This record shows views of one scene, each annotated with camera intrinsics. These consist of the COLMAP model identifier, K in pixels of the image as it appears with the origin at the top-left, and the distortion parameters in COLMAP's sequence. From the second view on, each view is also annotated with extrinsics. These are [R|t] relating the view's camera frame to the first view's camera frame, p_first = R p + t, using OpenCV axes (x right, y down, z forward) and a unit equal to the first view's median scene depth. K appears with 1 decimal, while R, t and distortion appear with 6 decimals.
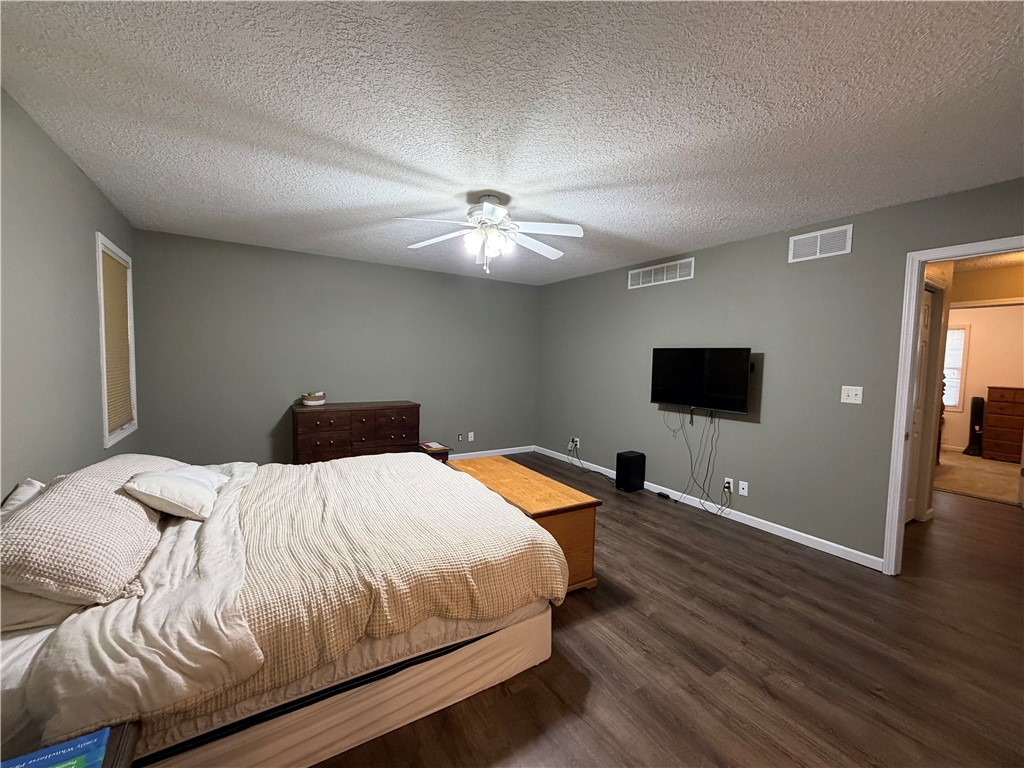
lens RADIAL K [[411.0, 0, 512.0], [0, 411.0, 384.0], [0, 0, 1]] dist [0.001043, -0.000251]
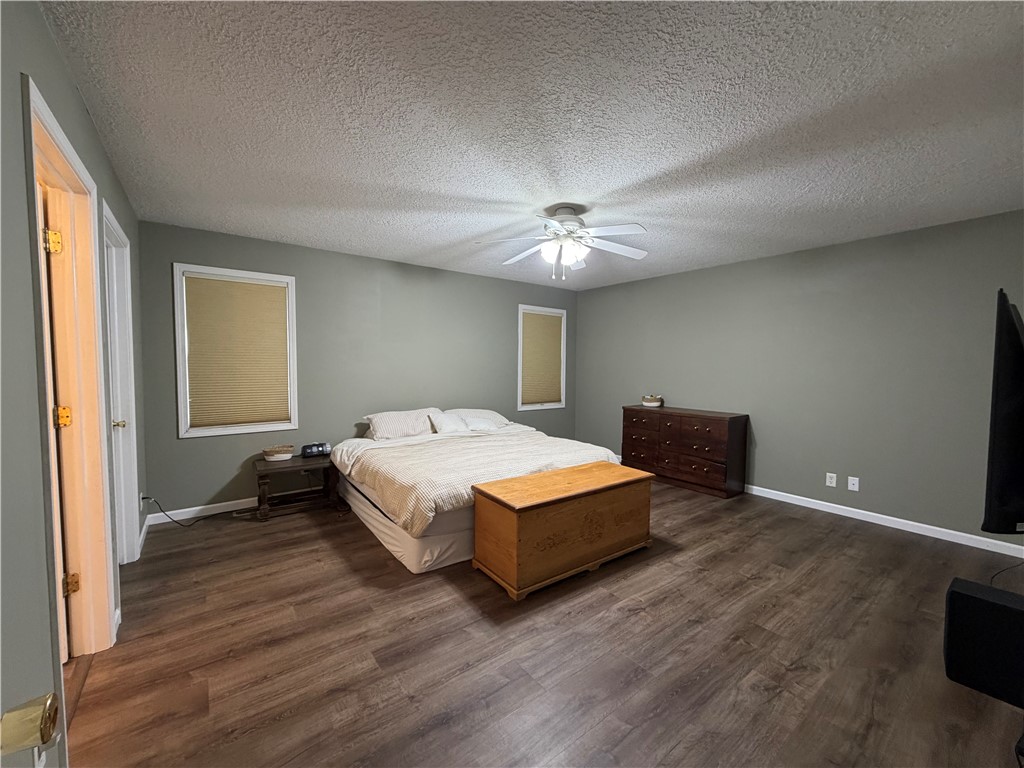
lens RADIAL K [[407.2, 0, 512.0], [0, 407.2, 384.0], [0, 0, 1]] dist [0.000946, 0.000034]
pose [[0.089187, 0.023962, -0.995727, 0.937423], [-0.067916, 0.997530, 0.017922, -0.008707], [0.993697, 0.066027, 0.090594, 0.744721]]
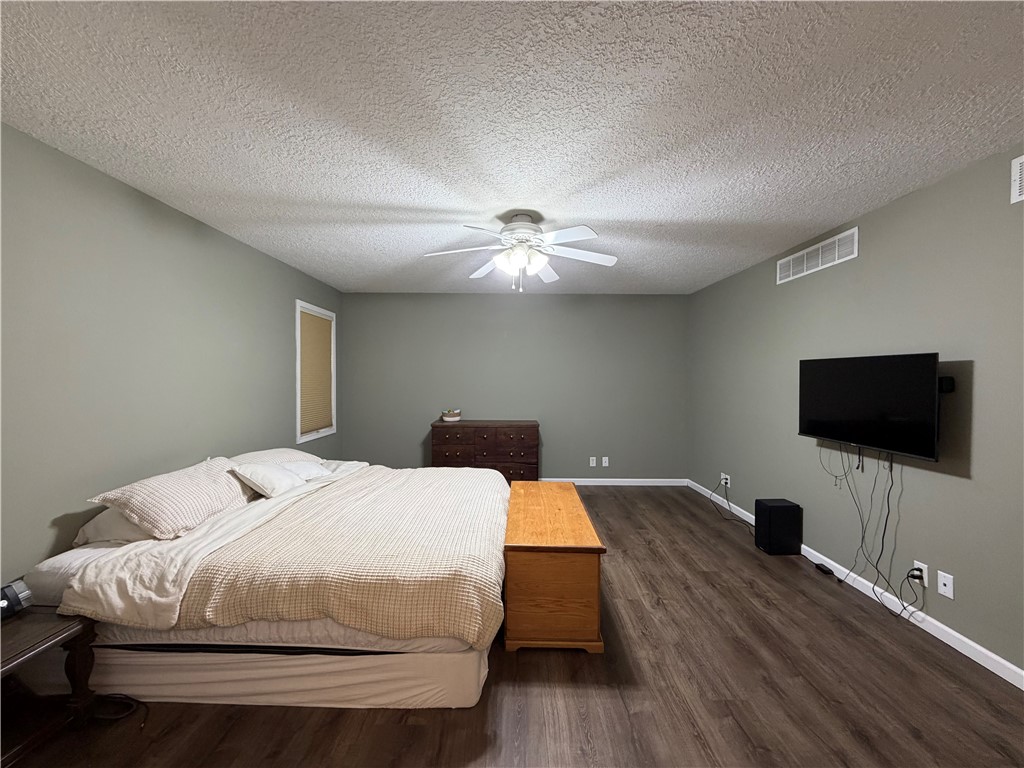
lens RADIAL K [[407.2, 0, 512.0], [0, 407.2, 384.0], [0, 0, 1]] dist [0.000946, 0.000034]
pose [[0.845107, -0.011528, -0.534474, 0.418530], [-0.017204, 0.998663, -0.048743, -0.000808], [0.534321, 0.050388, 0.843778, 0.164436]]
